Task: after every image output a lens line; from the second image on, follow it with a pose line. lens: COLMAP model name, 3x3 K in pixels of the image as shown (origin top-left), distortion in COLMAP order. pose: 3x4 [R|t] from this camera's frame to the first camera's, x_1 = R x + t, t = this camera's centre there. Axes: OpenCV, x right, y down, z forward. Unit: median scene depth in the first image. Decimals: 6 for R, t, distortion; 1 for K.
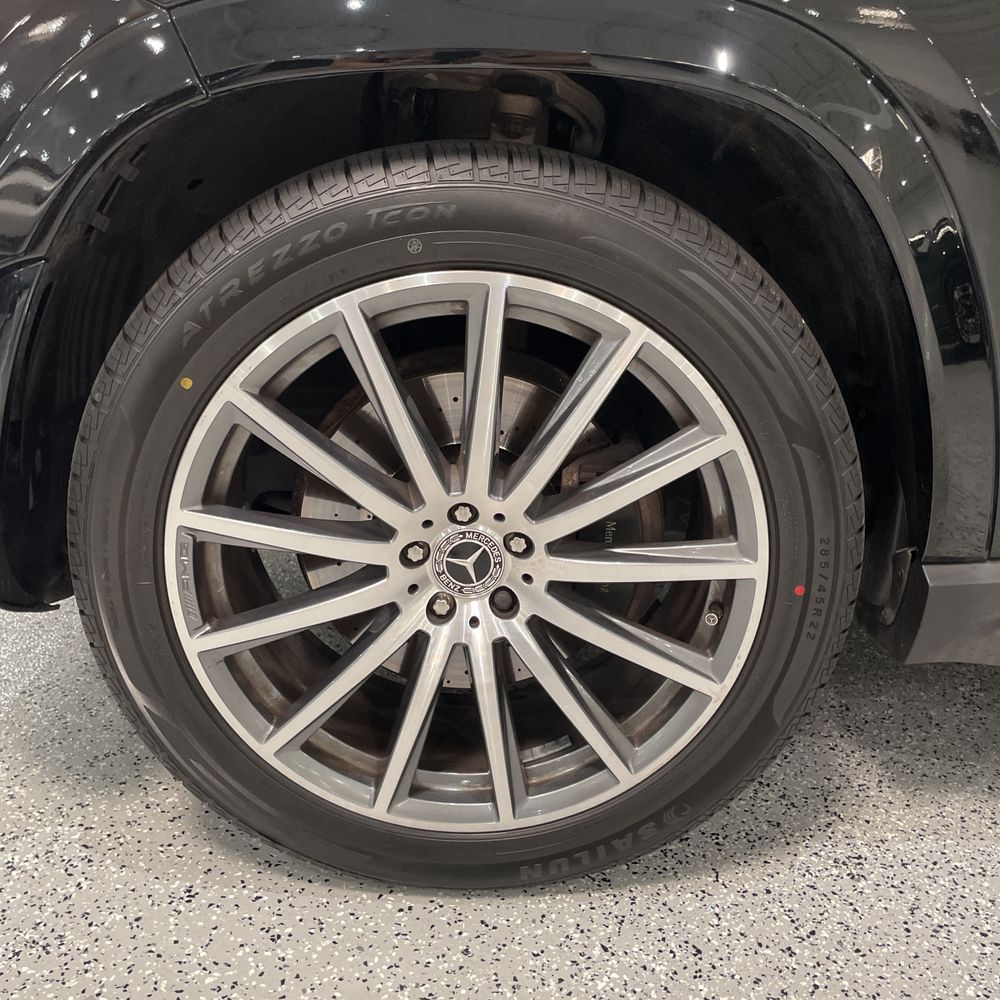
lens RADIAL K [[1028.1, 0, 495.9], [0, 1028.1, 503.0], [0, 0, 1]] dist [0.037941, 0.000000]
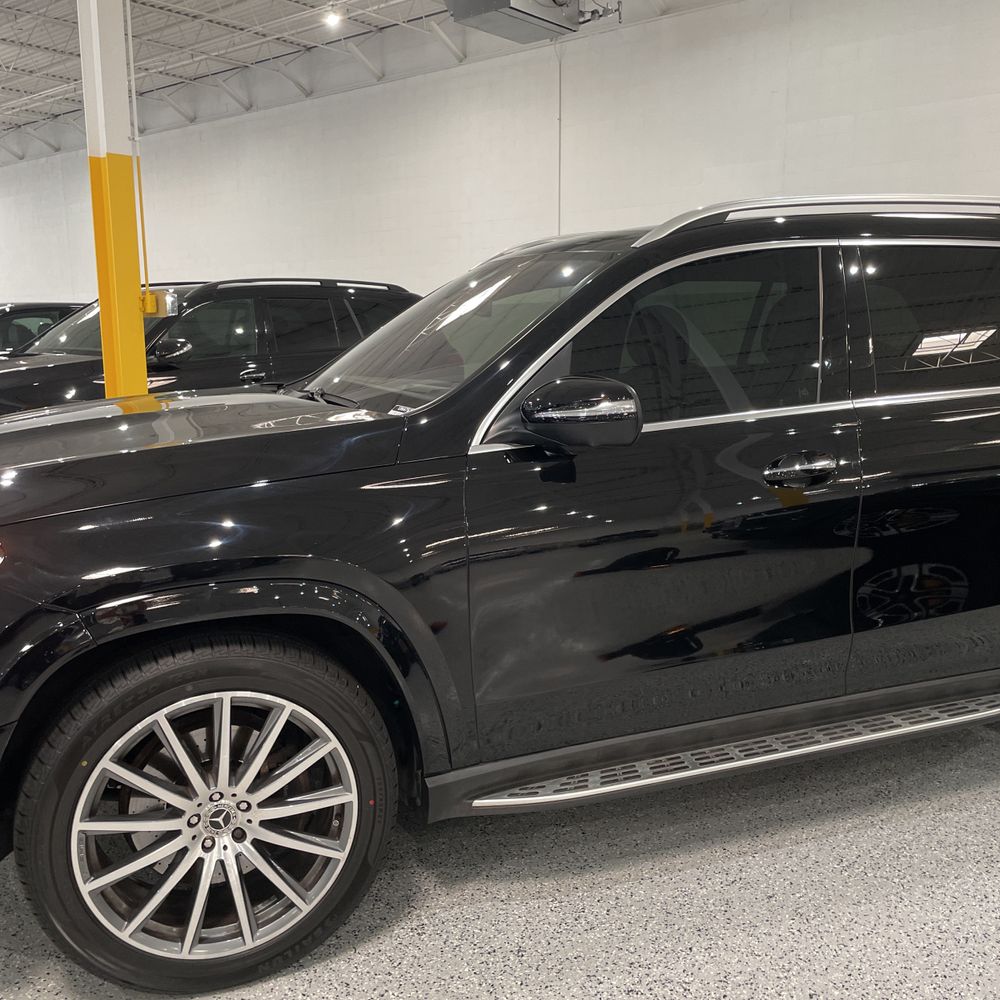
lens RADIAL K [[1028.1, 0, 495.5], [0, 1028.1, 479.5], [0, 0, 1]] dist [0.037941, 0.000000]
pose [[0.935572, -0.085688, 0.342581, -0.166538], [0.144430, 0.978114, -0.149780, -0.225480], [-0.322249, 0.189609, 0.927472, -1.301303]]
